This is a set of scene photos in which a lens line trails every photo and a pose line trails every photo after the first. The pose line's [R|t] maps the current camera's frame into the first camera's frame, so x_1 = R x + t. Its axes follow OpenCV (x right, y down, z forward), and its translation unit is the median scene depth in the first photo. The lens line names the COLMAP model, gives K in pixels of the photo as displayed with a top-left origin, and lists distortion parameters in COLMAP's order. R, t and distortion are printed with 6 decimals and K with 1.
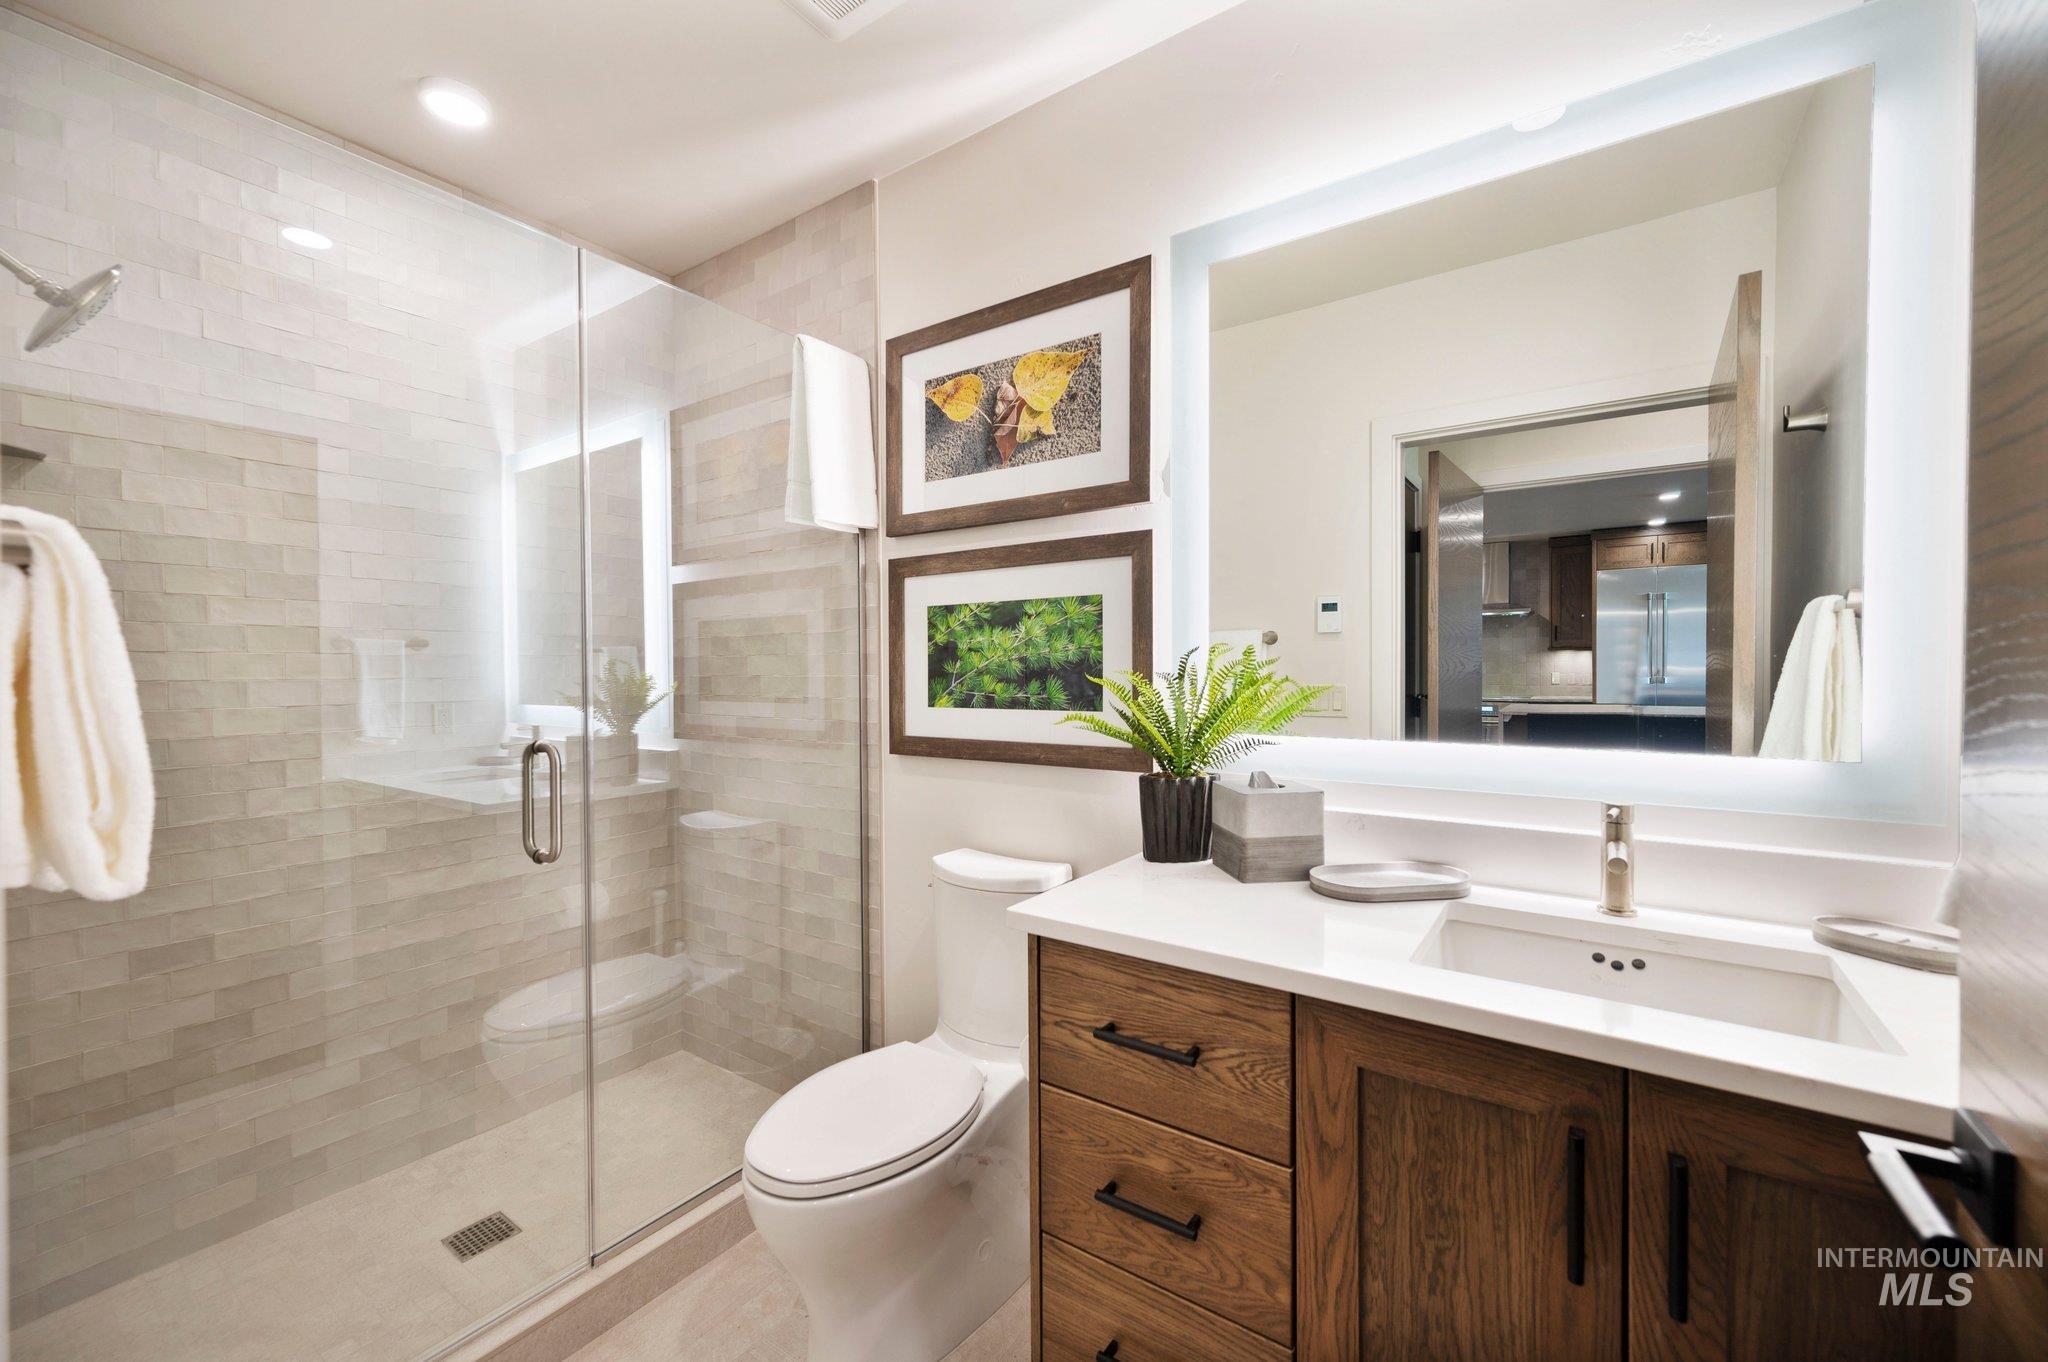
lens RADIAL K [[805.5, 0, 1028.1], [0, 805.5, 681.8], [0, 0, 1]] dist [0.000190, 0.000049]
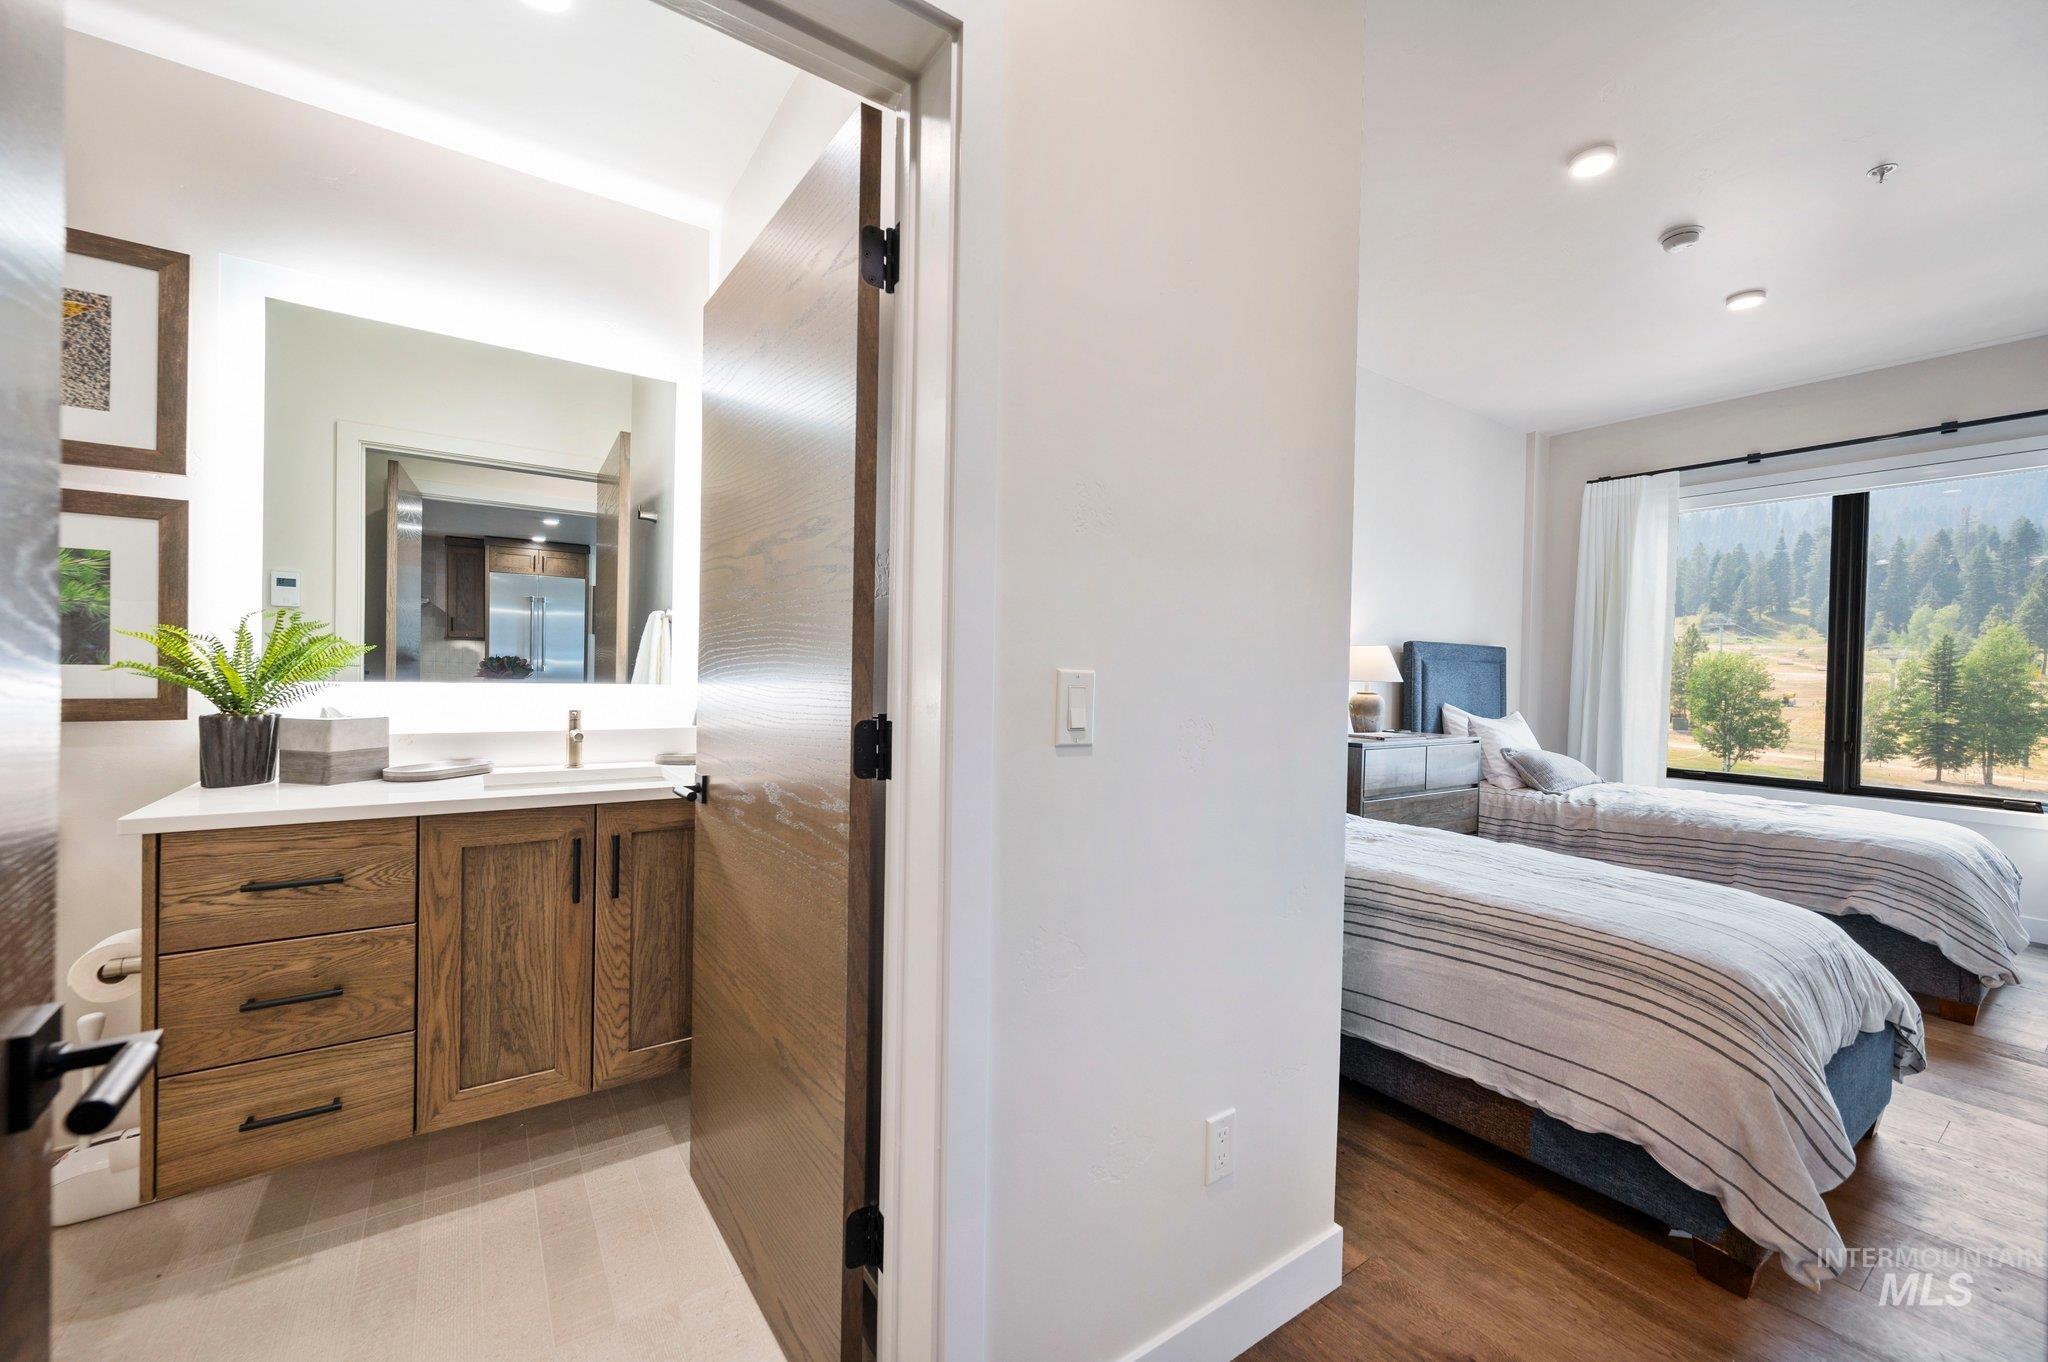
lens RADIAL K [[811.0, 0, 1035.1], [0, 811.0, 676.5], [0, 0, 1]] dist [0.000959, 0.000137]
pose [[0.332345, 0.007235, 0.943130, -0.576930], [-0.005367, 0.999969, -0.005780, 0.060499], [-0.943143, -0.003141, 0.332374, -0.537290]]
